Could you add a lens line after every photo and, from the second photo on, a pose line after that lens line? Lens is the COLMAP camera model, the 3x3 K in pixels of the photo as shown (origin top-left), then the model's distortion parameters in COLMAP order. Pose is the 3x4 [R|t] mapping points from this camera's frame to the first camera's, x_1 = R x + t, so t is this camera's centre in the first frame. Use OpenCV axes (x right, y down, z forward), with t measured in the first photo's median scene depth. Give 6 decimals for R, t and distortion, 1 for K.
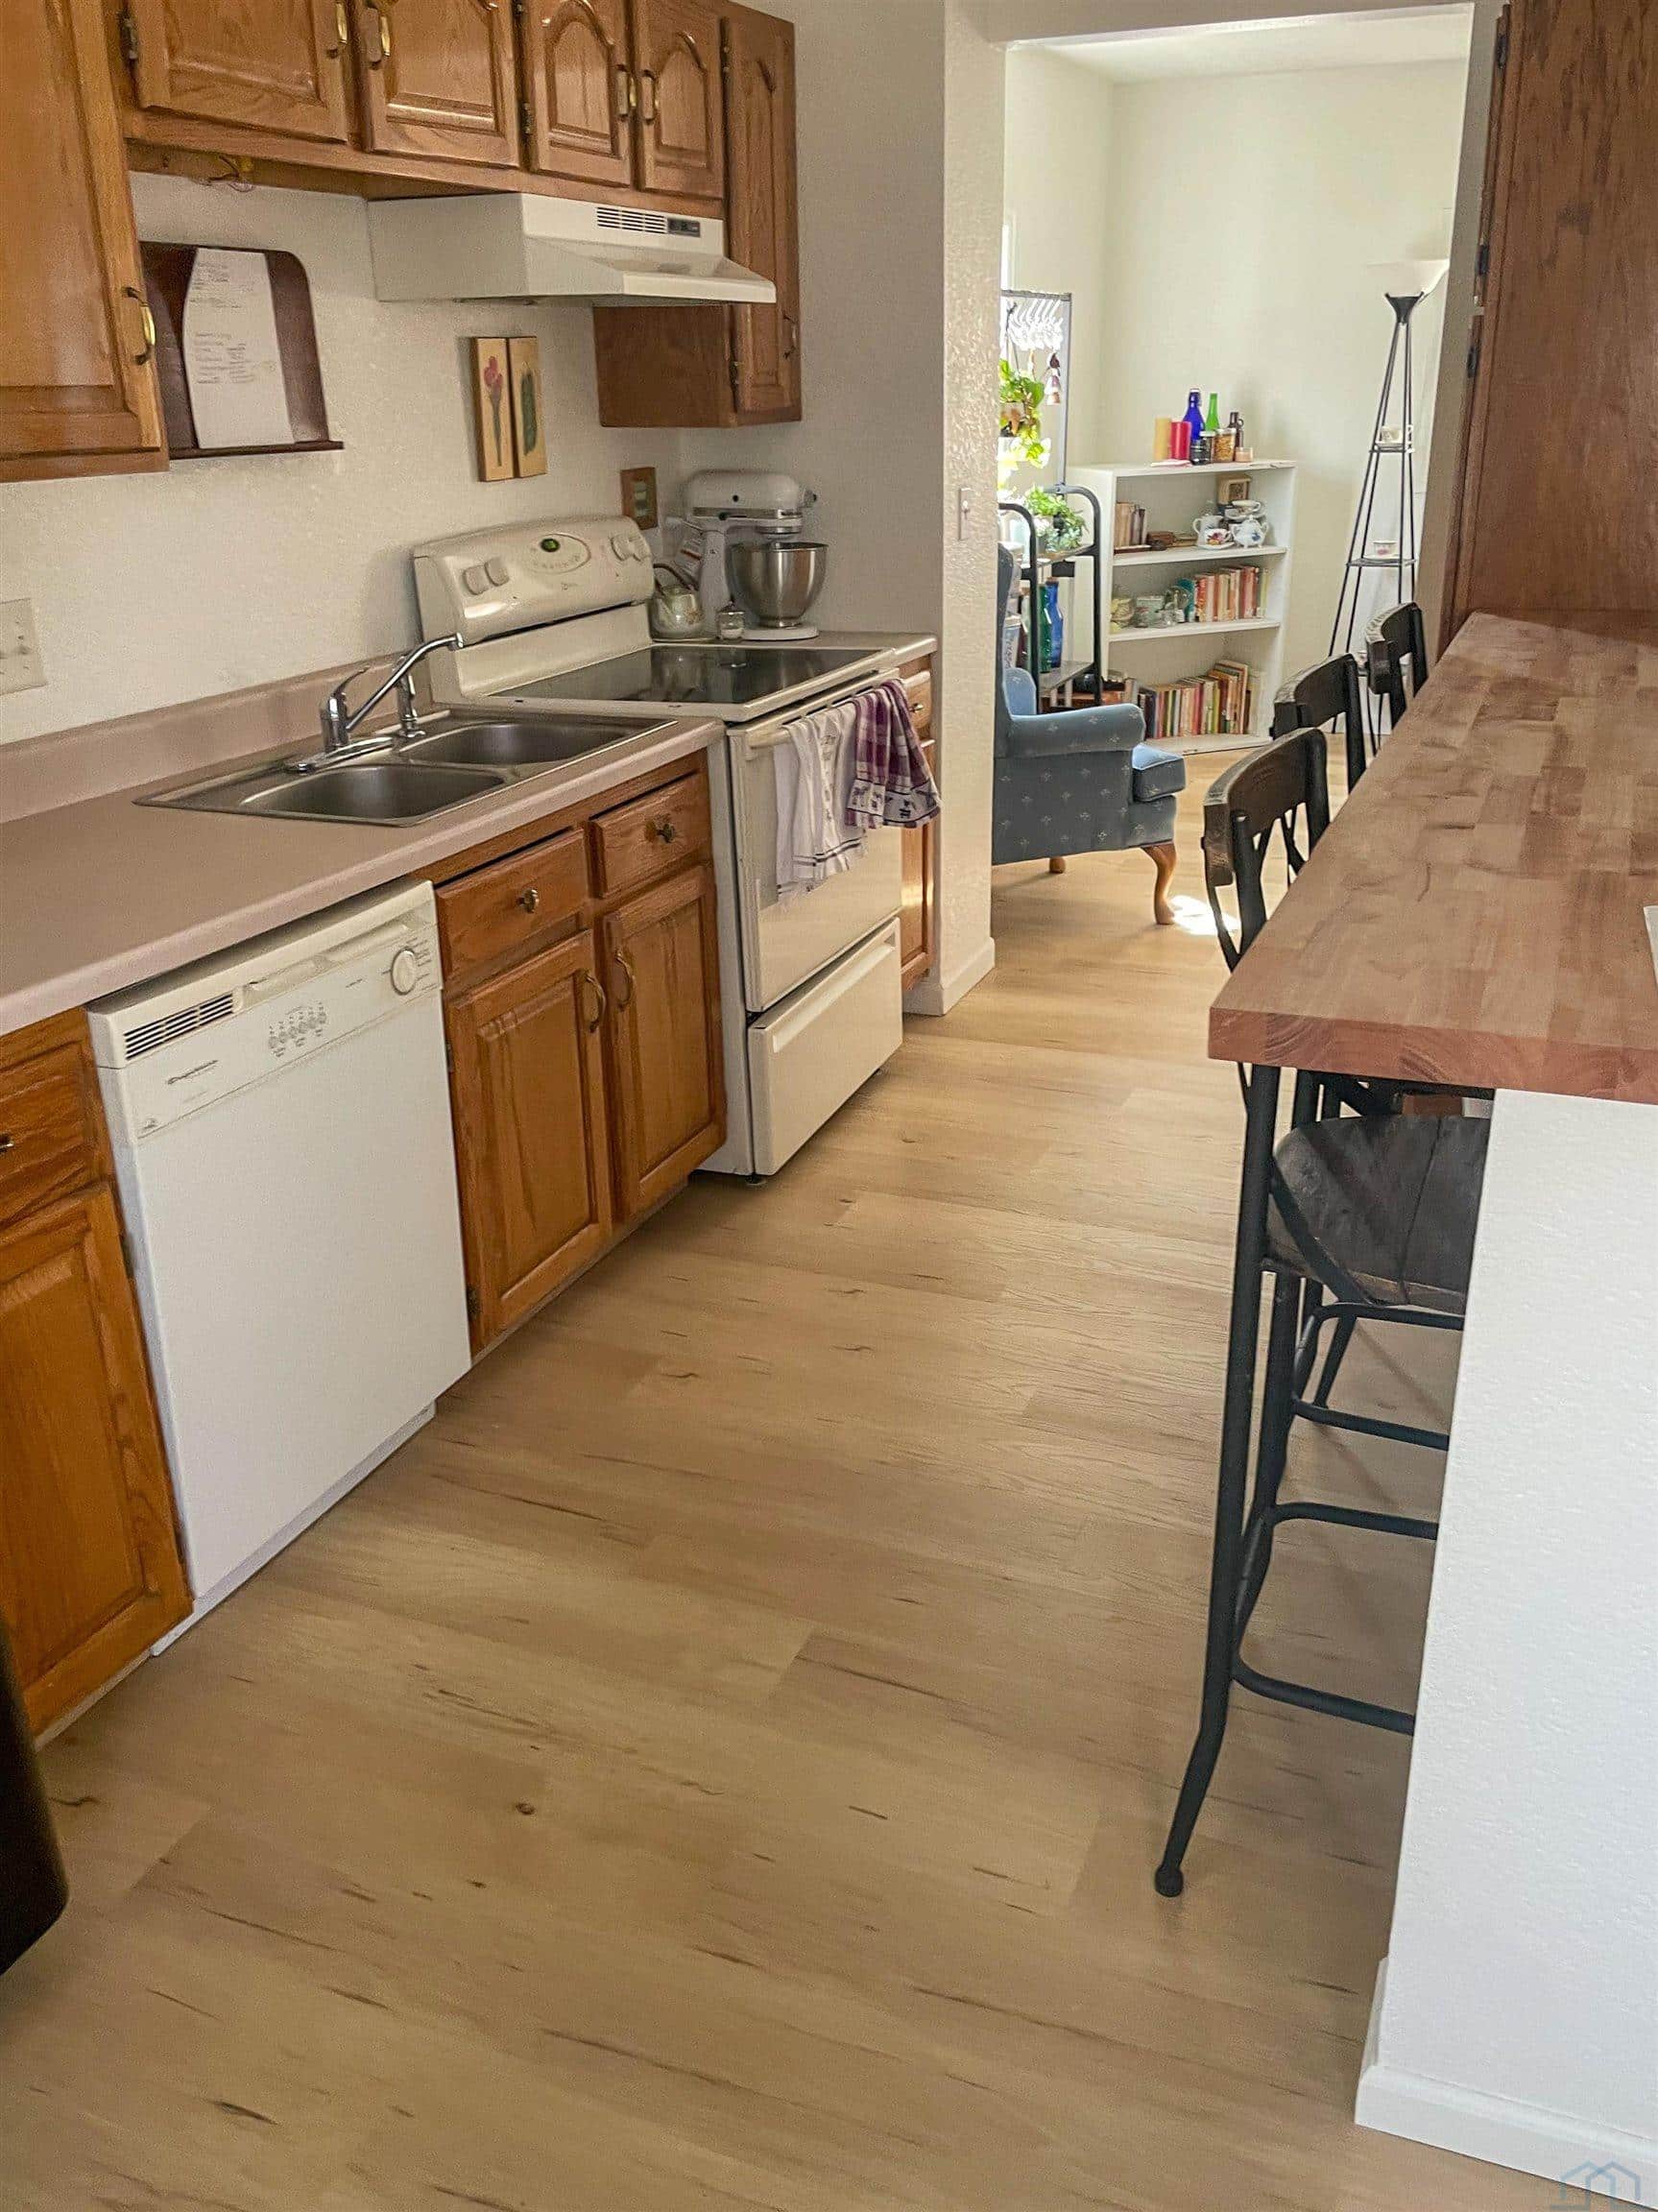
lens RADIAL K [[1838.9, 0, 829.0], [0, 1838.9, 1106.0], [0, 0, 1]] dist [0.034158, -0.000352]
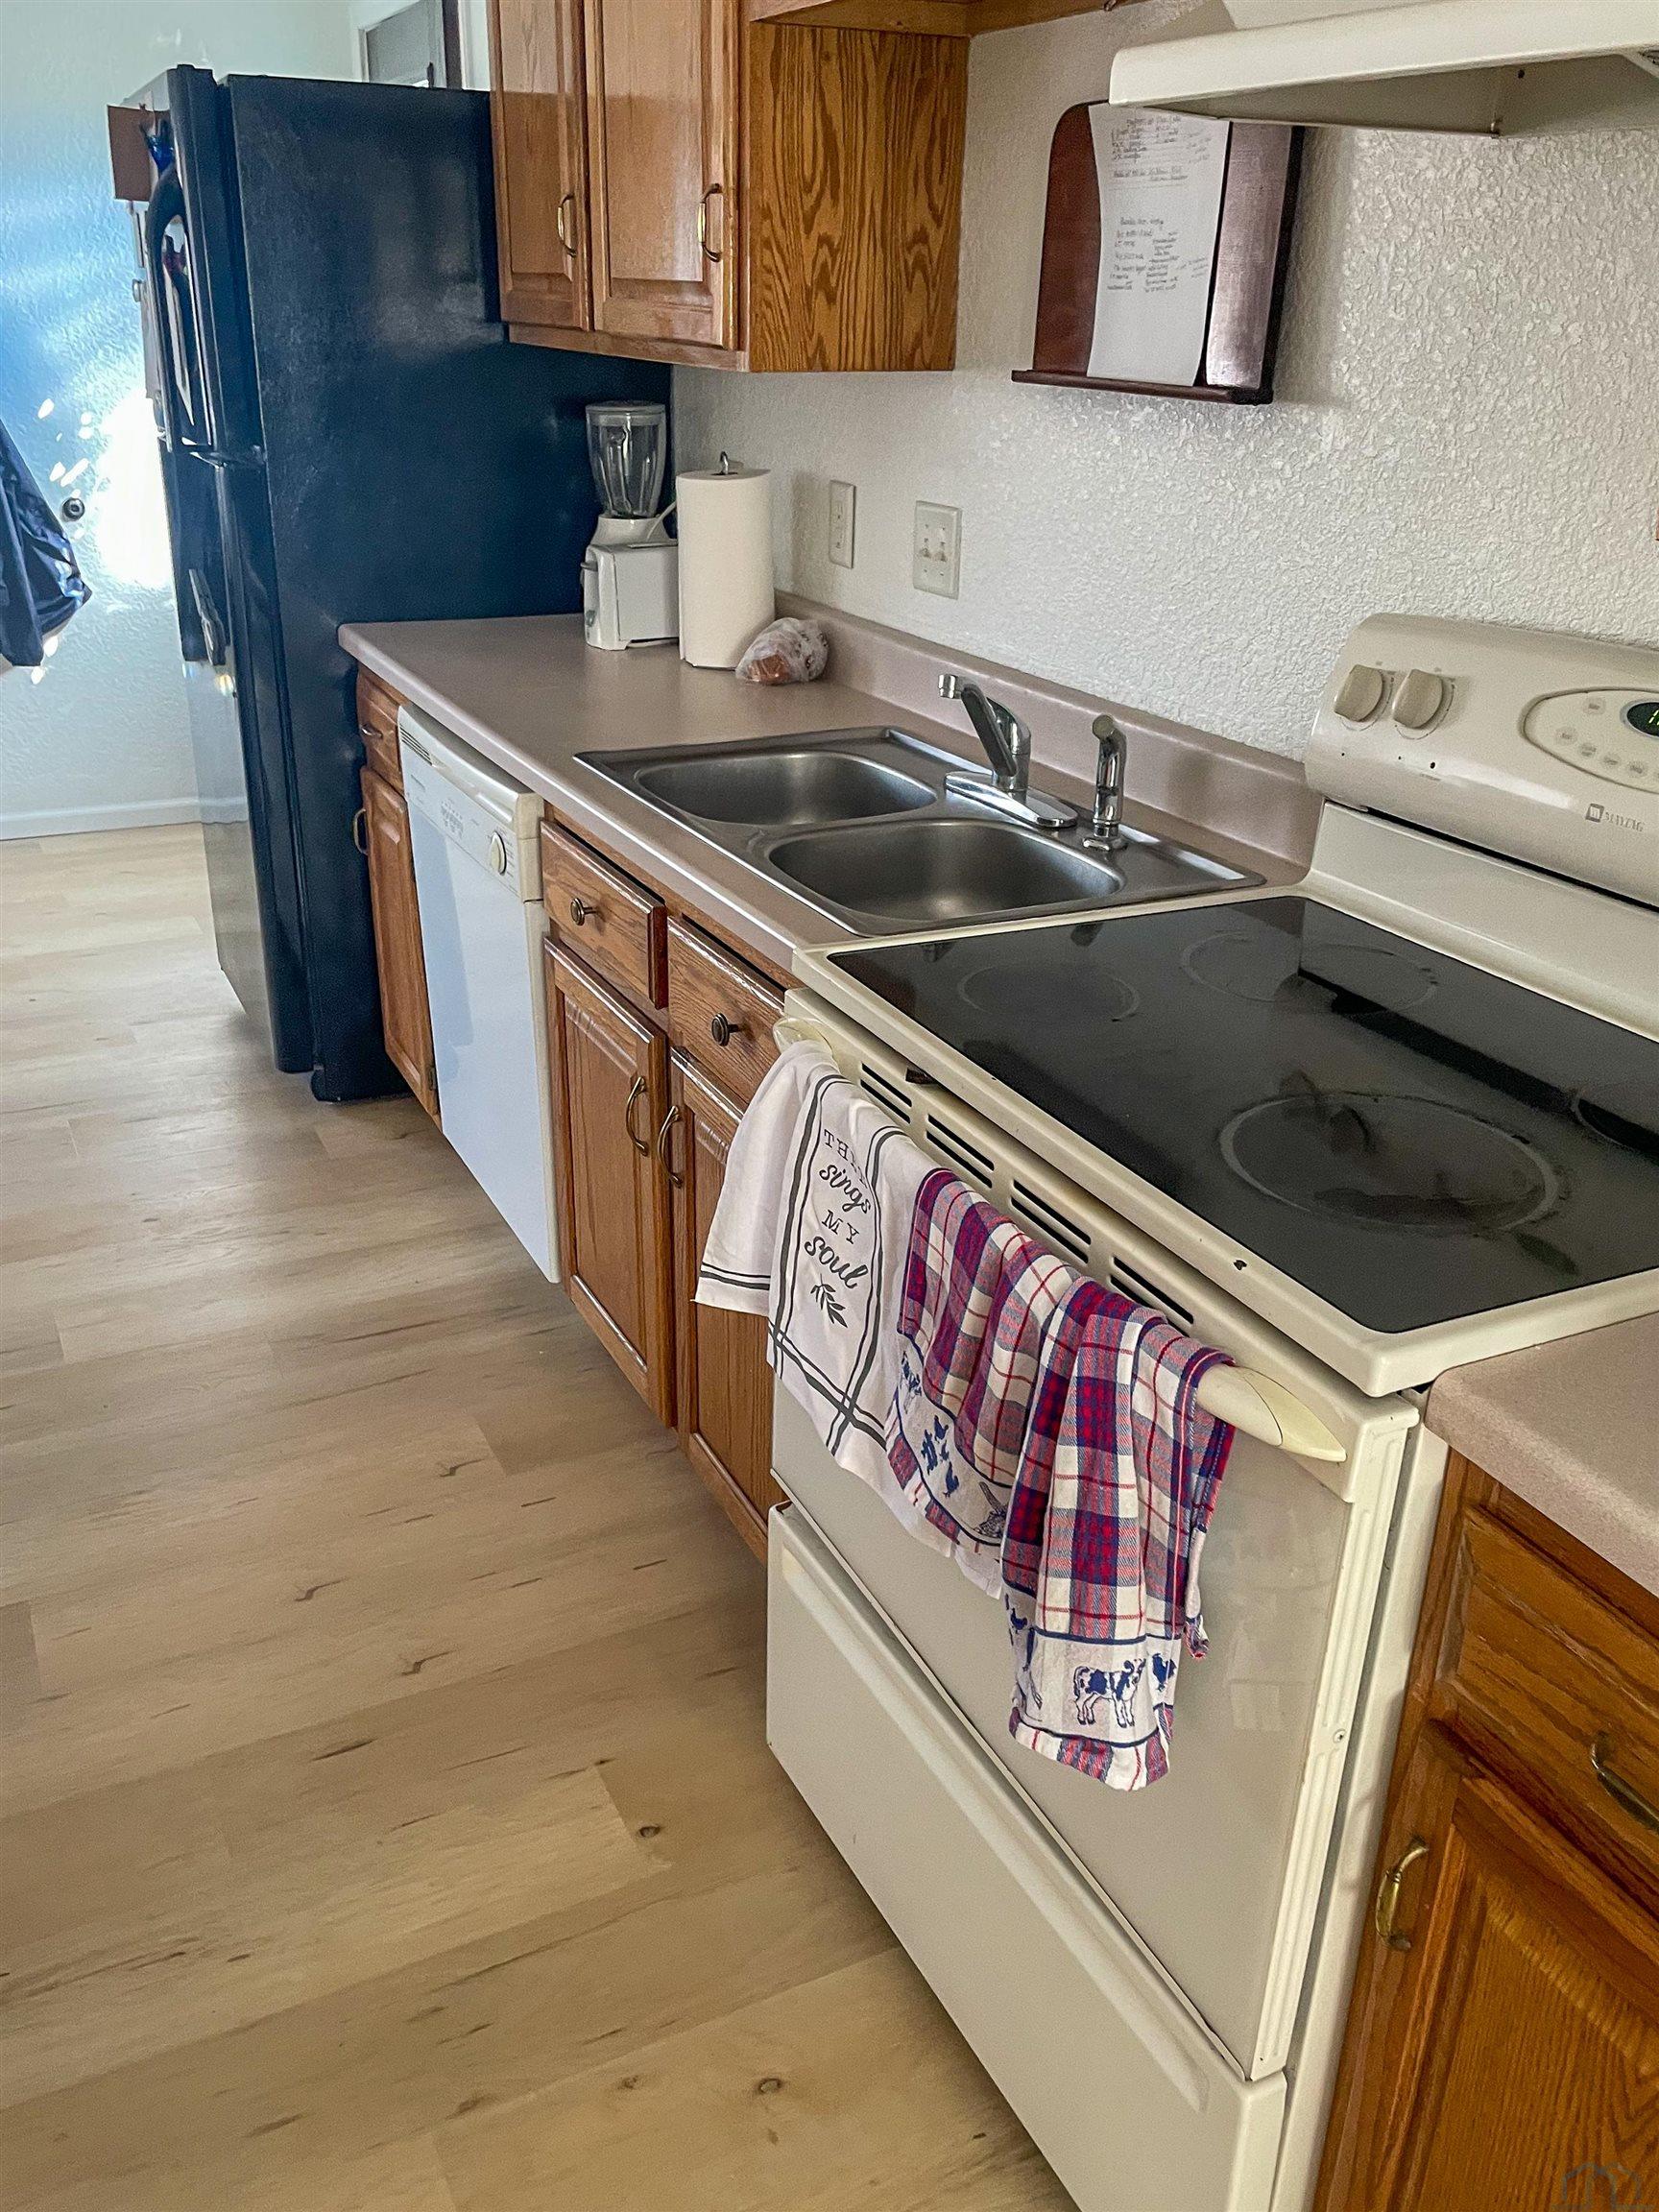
lens RADIAL K [[1838.9, 0, 829.5], [0, 1838.9, 1106.0], [0, 0, 1]] dist [0.034158, -0.000352]
pose [[-0.665626, 0.305046, -0.681094, 0.339119], [-0.281776, 0.742364, 0.607863, -0.550180], [0.691046, 0.596525, -0.408182, 1.379859]]
